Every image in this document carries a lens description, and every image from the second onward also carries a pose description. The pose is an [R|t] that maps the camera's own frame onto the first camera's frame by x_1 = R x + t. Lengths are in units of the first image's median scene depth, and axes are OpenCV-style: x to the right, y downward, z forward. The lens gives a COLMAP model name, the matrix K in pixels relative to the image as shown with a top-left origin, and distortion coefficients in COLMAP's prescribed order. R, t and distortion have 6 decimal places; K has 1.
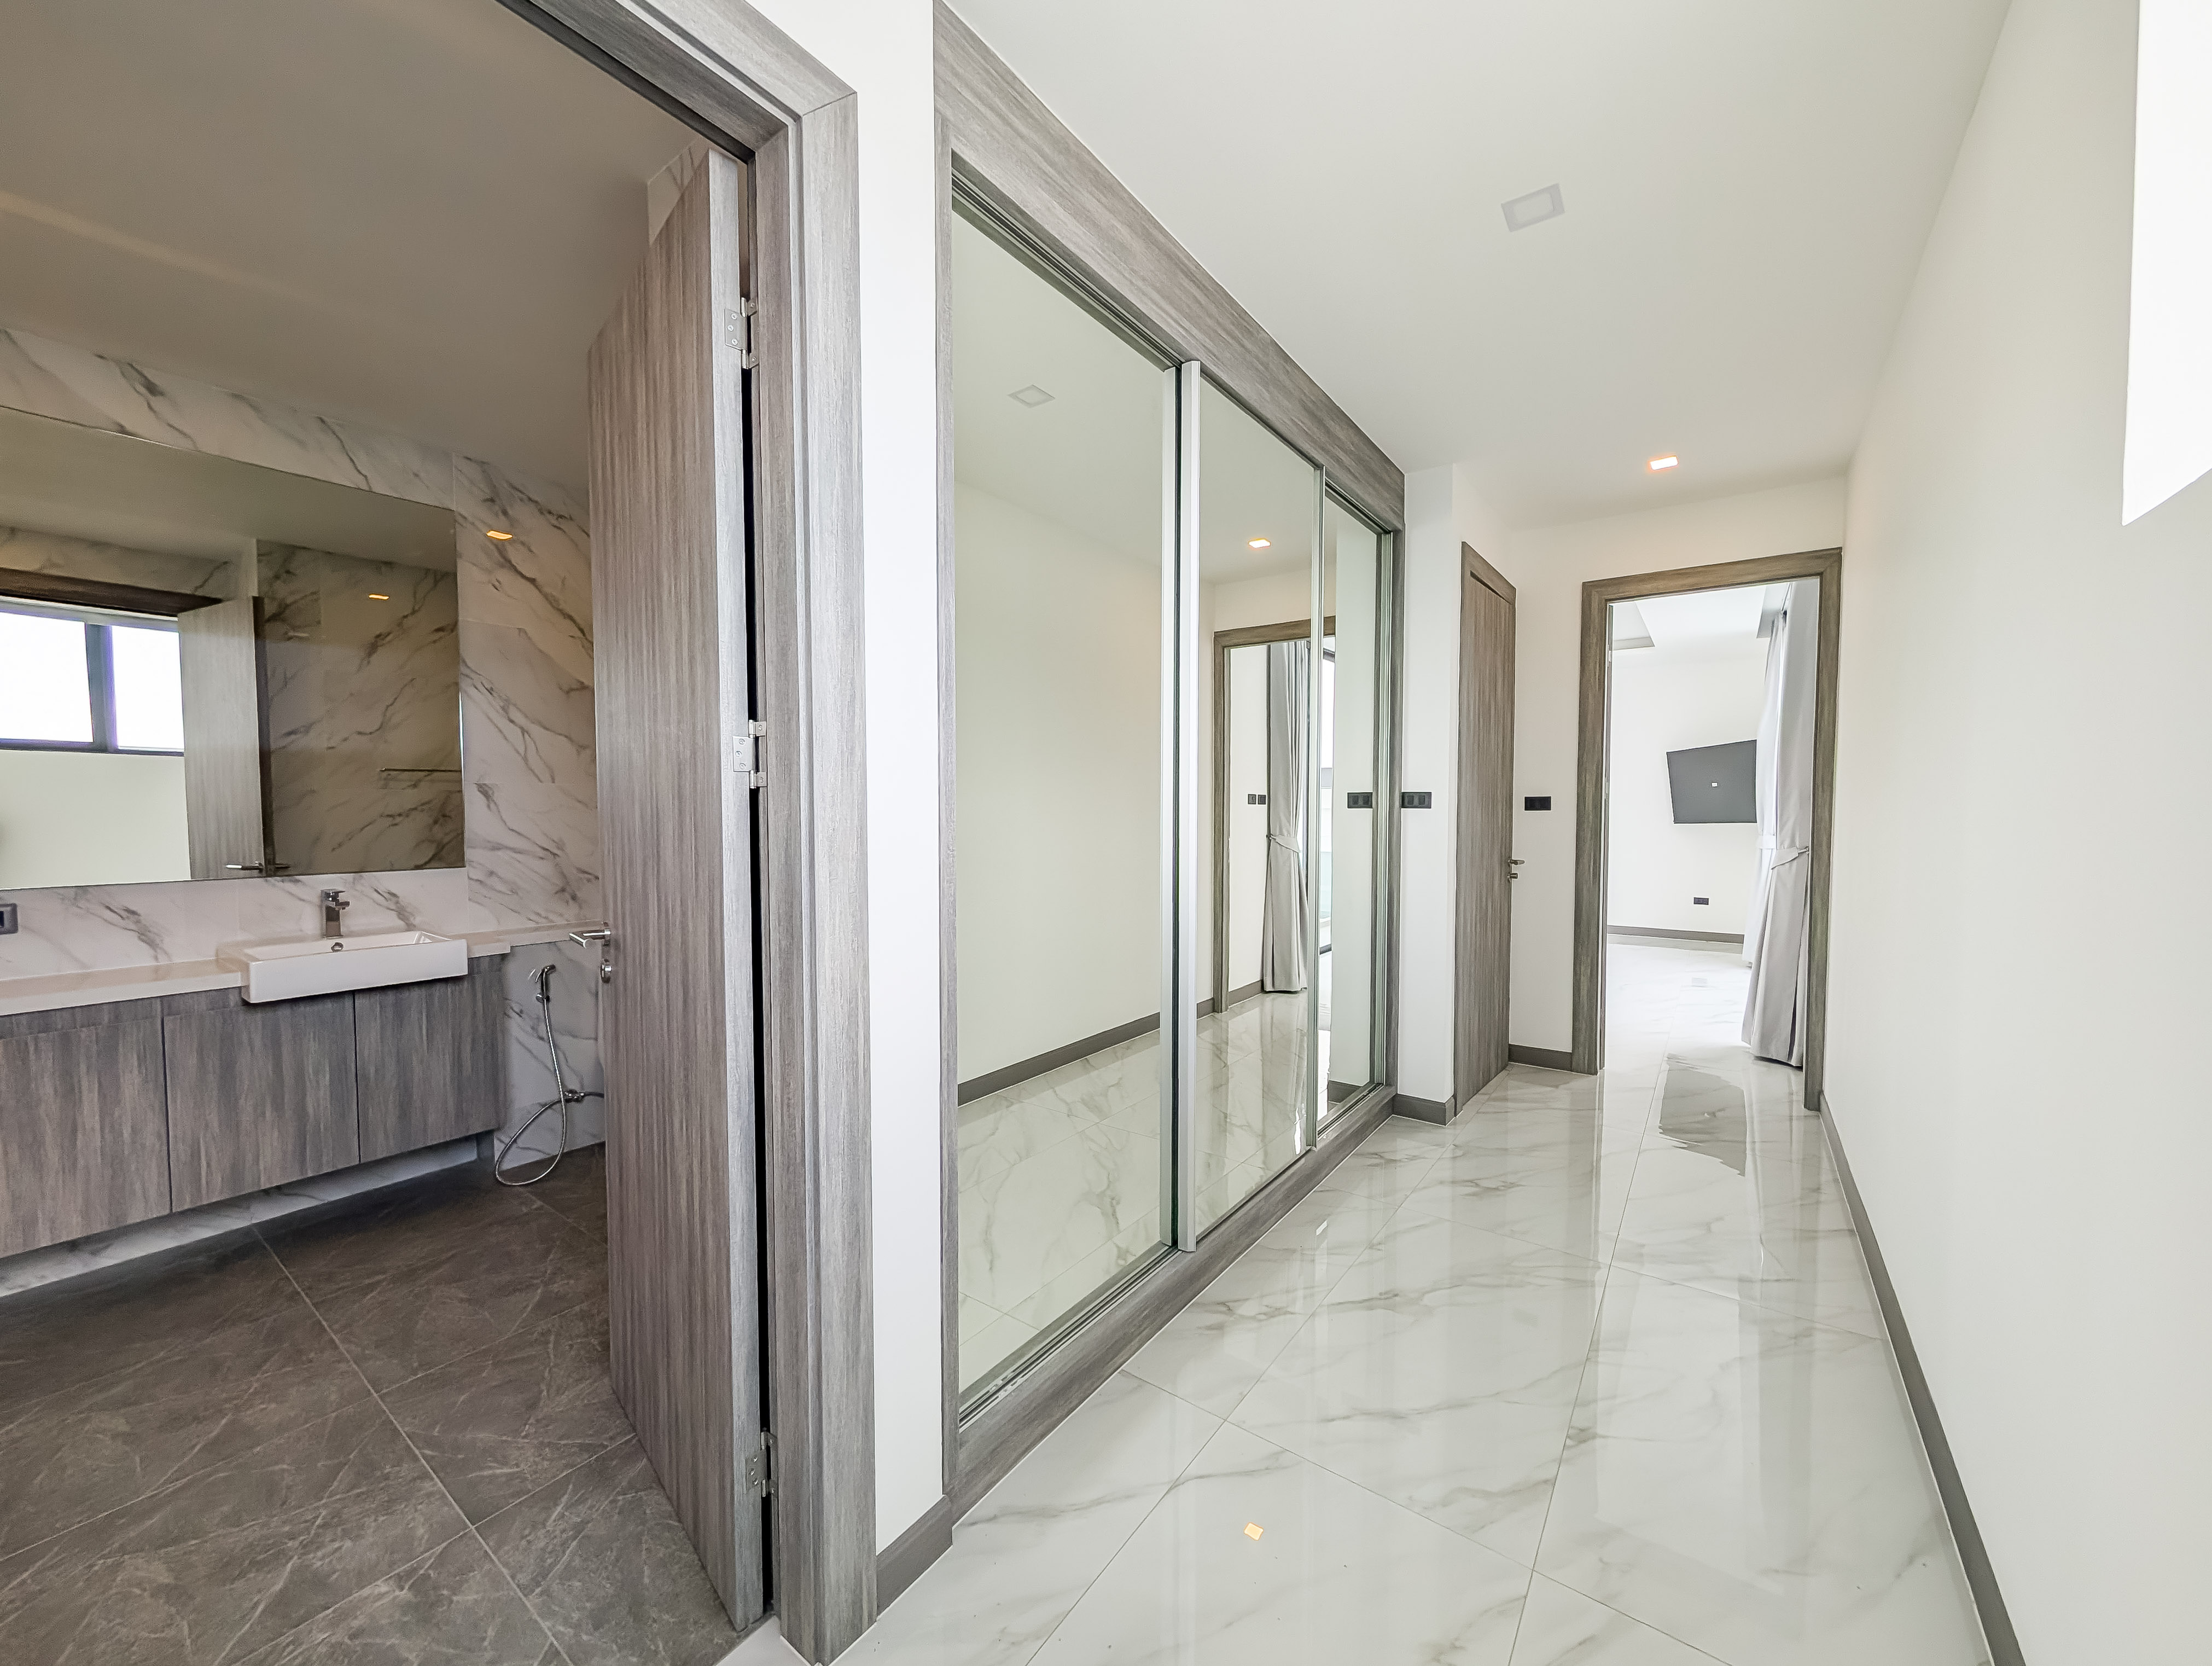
lens RADIAL K [[857.0, 0, 1098.4], [0, 857.0, 847.6], [0, 0, 1]] dist [0.005001, -0.000038]
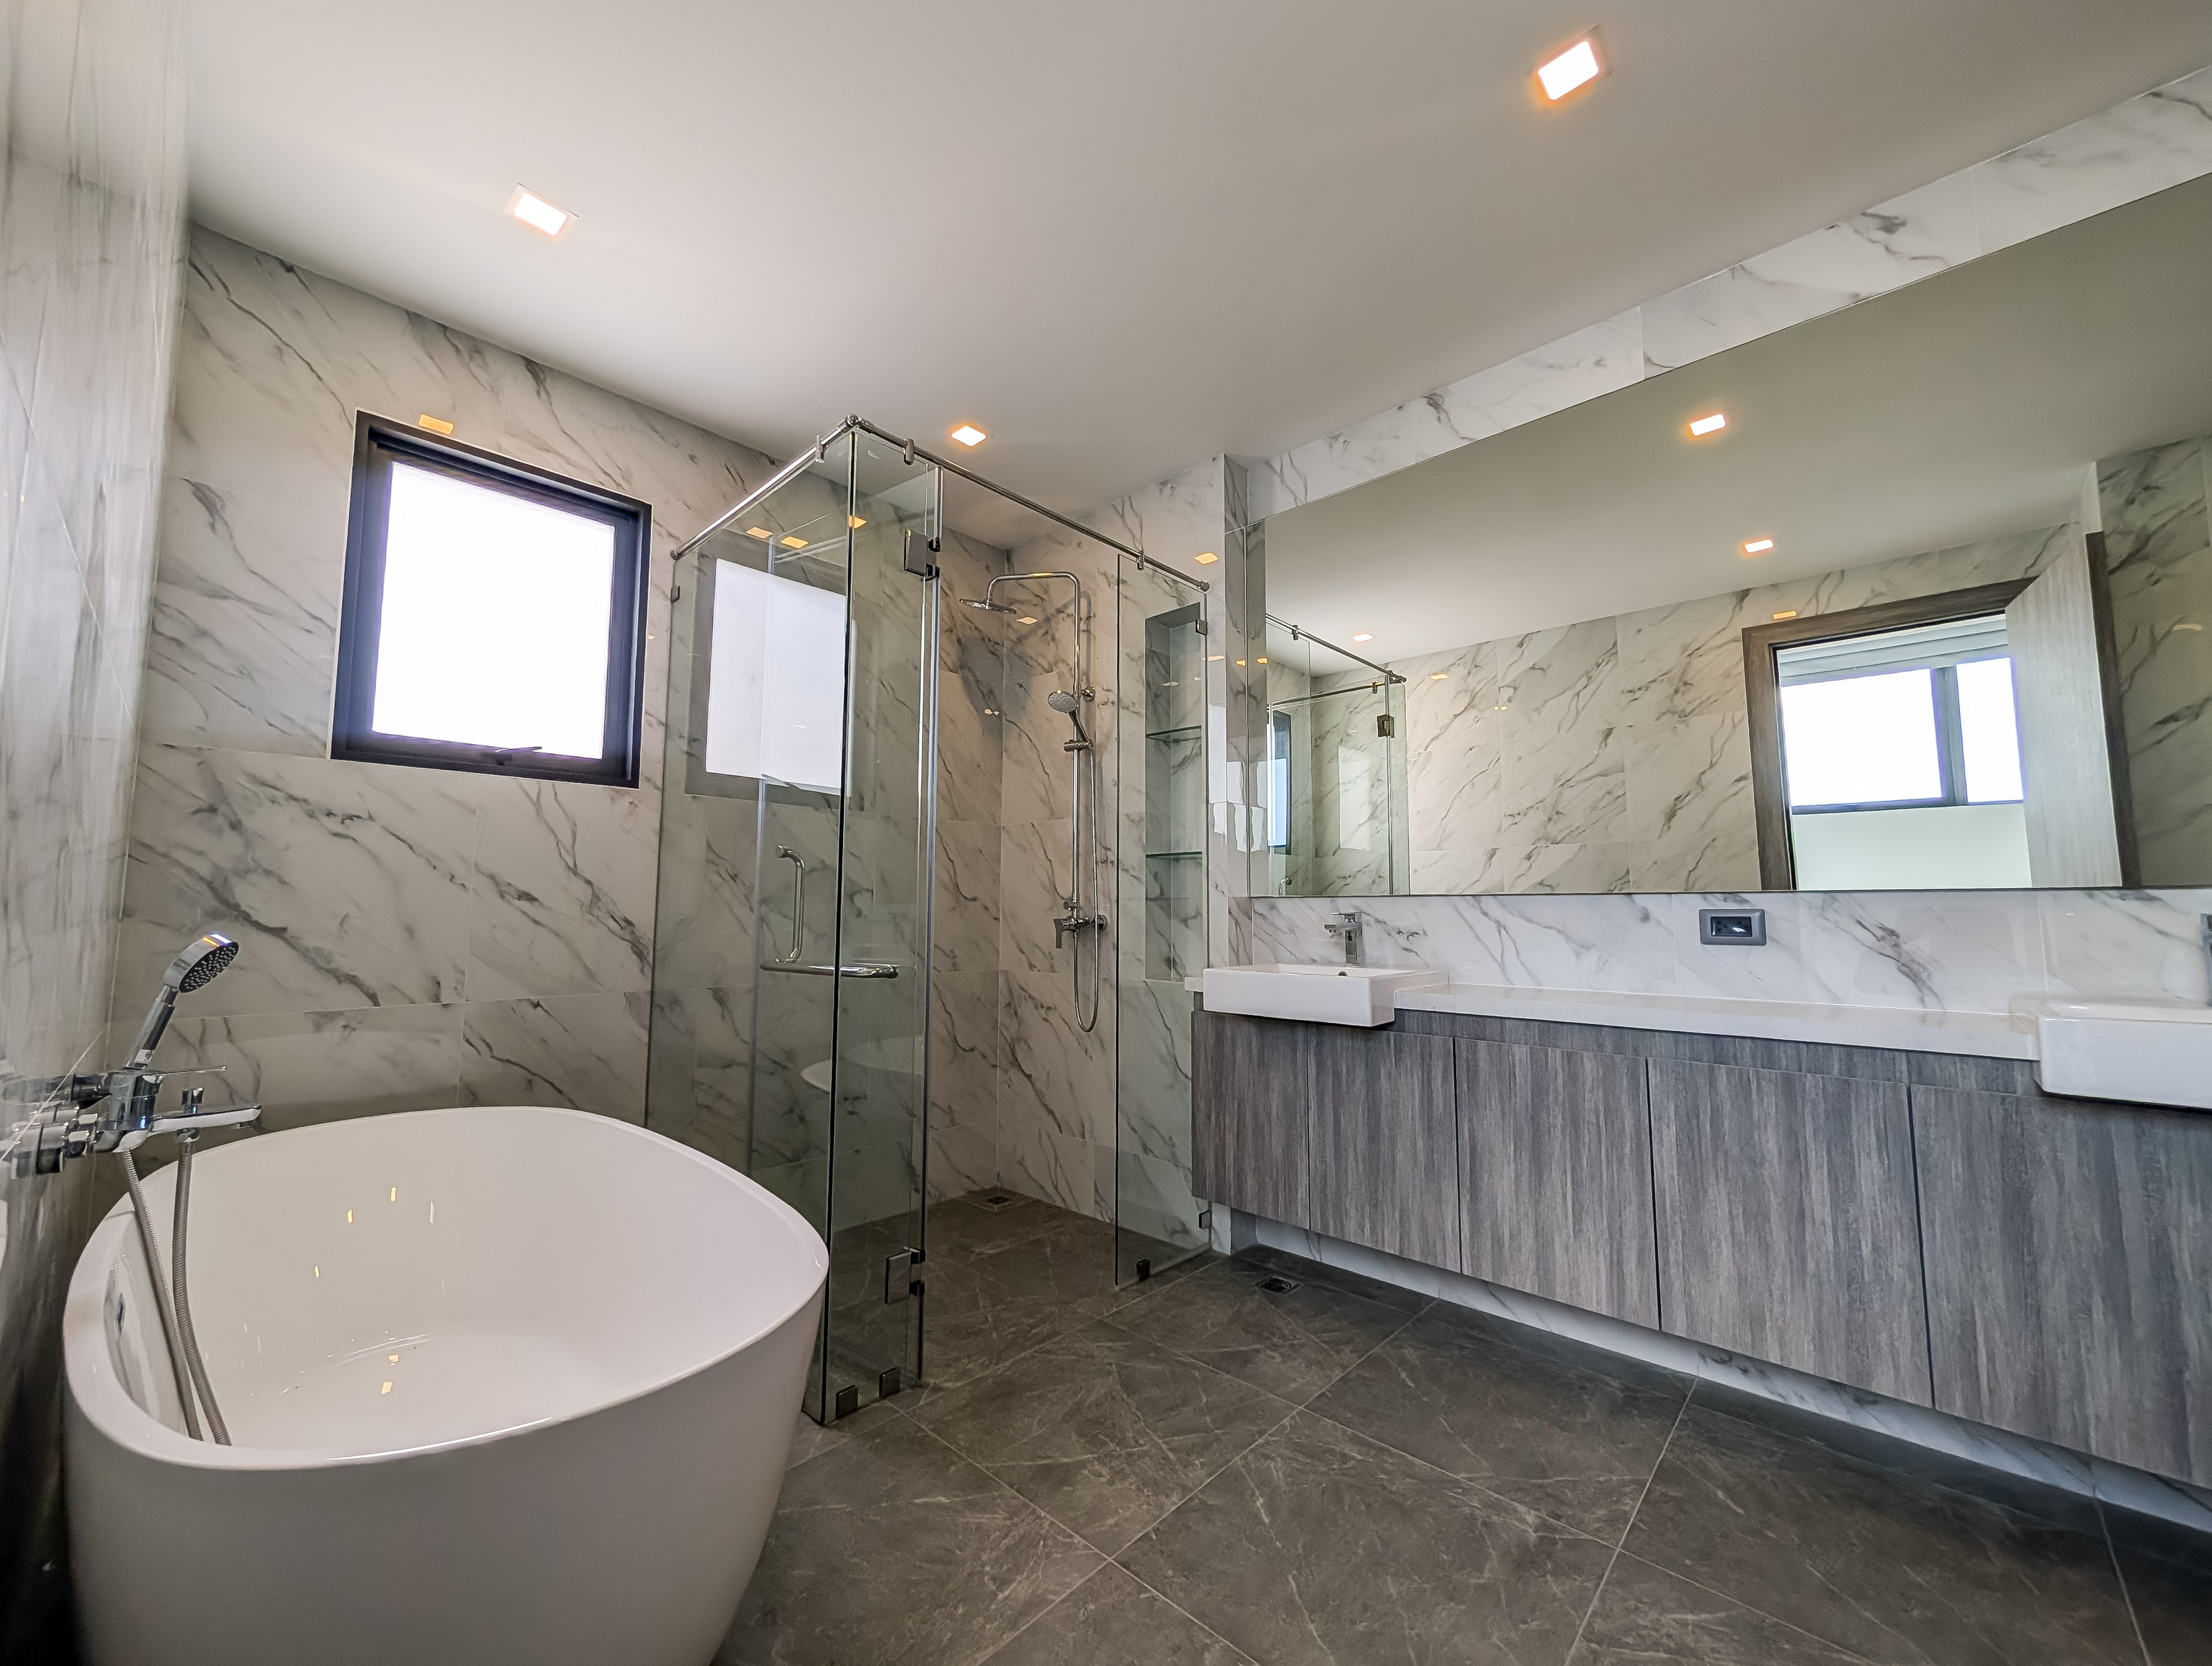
lens RADIAL K [[857.0, 0, 1112.4], [0, 857.0, 827.9], [0, 0, 1]] dist [0.005001, -0.000038]
pose [[-0.091736, -0.091046, -0.991612, -0.346098], [-0.049638, 0.994992, -0.086764, 0.085000], [0.994545, 0.041262, -0.095796, 0.427520]]
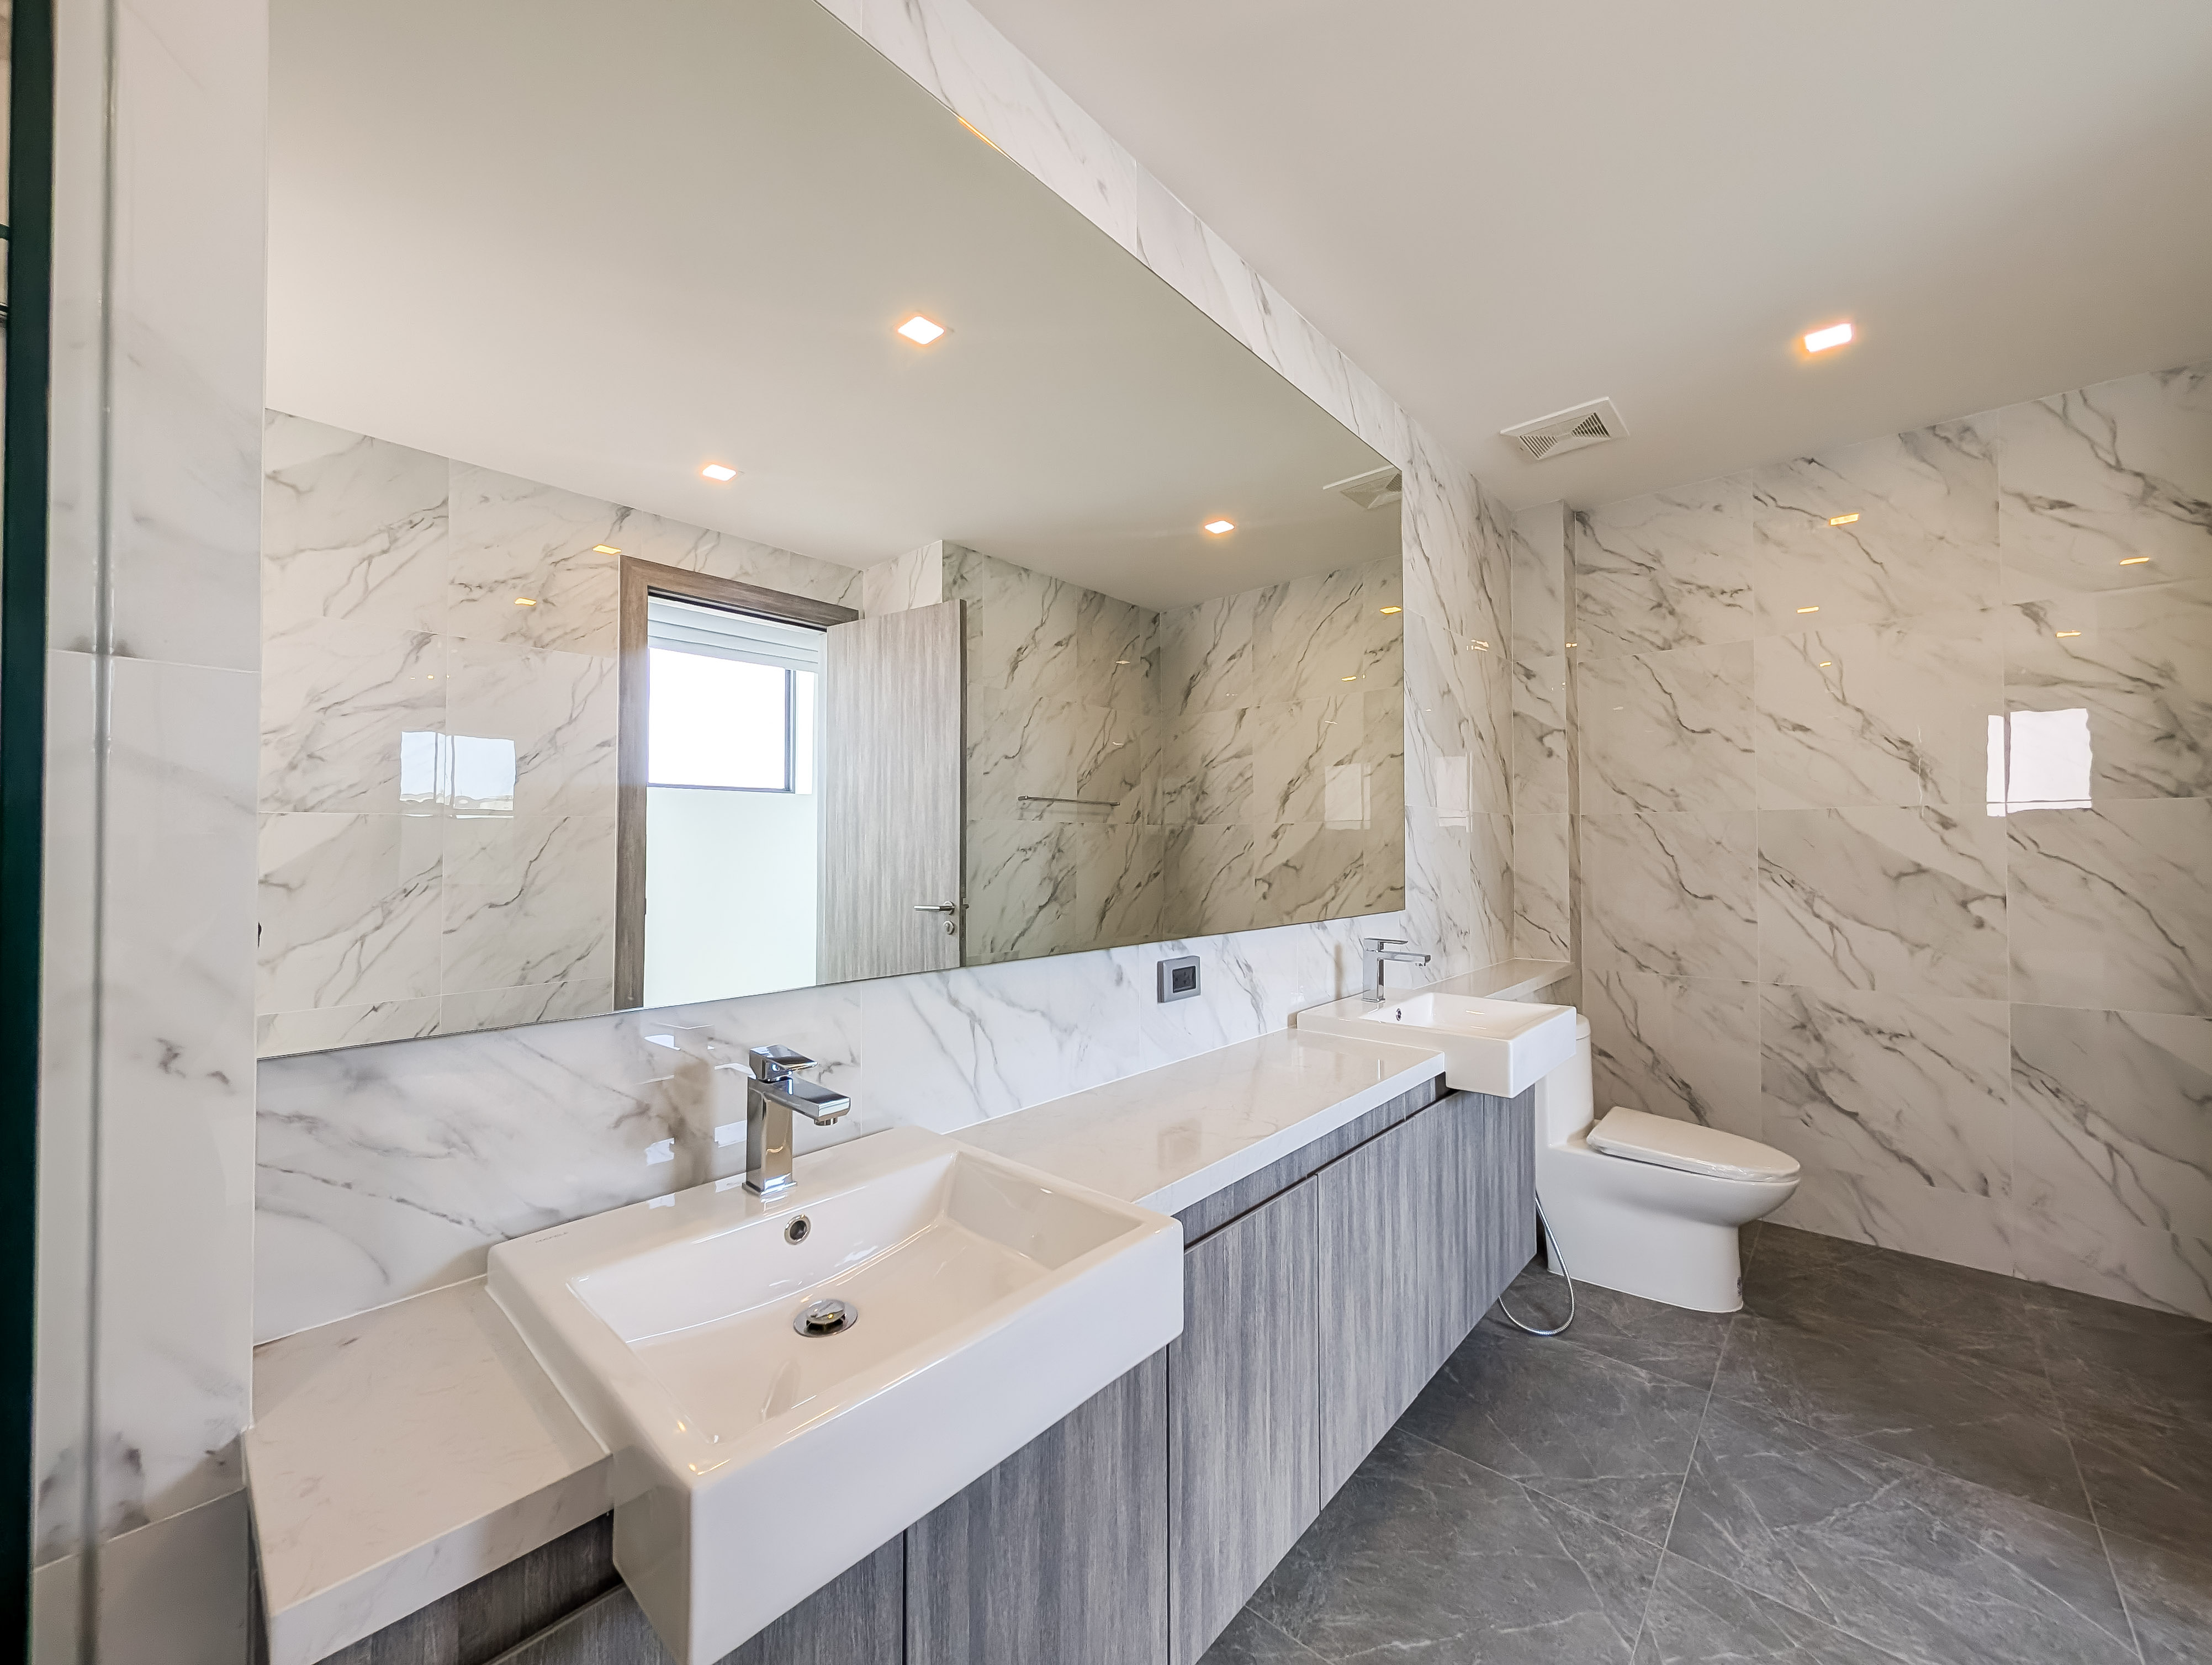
lens RADIAL K [[856.8, 0, 1107.5], [0, 856.8, 850.8], [0, 0, 1]] dist [0.005001, -0.000038]
pose [[0.996689, 0.002714, -0.081265, -1.206531], [-0.006647, 0.998817, -0.048169, 0.009142], [0.081038, 0.048550, 0.995528, 0.236330]]
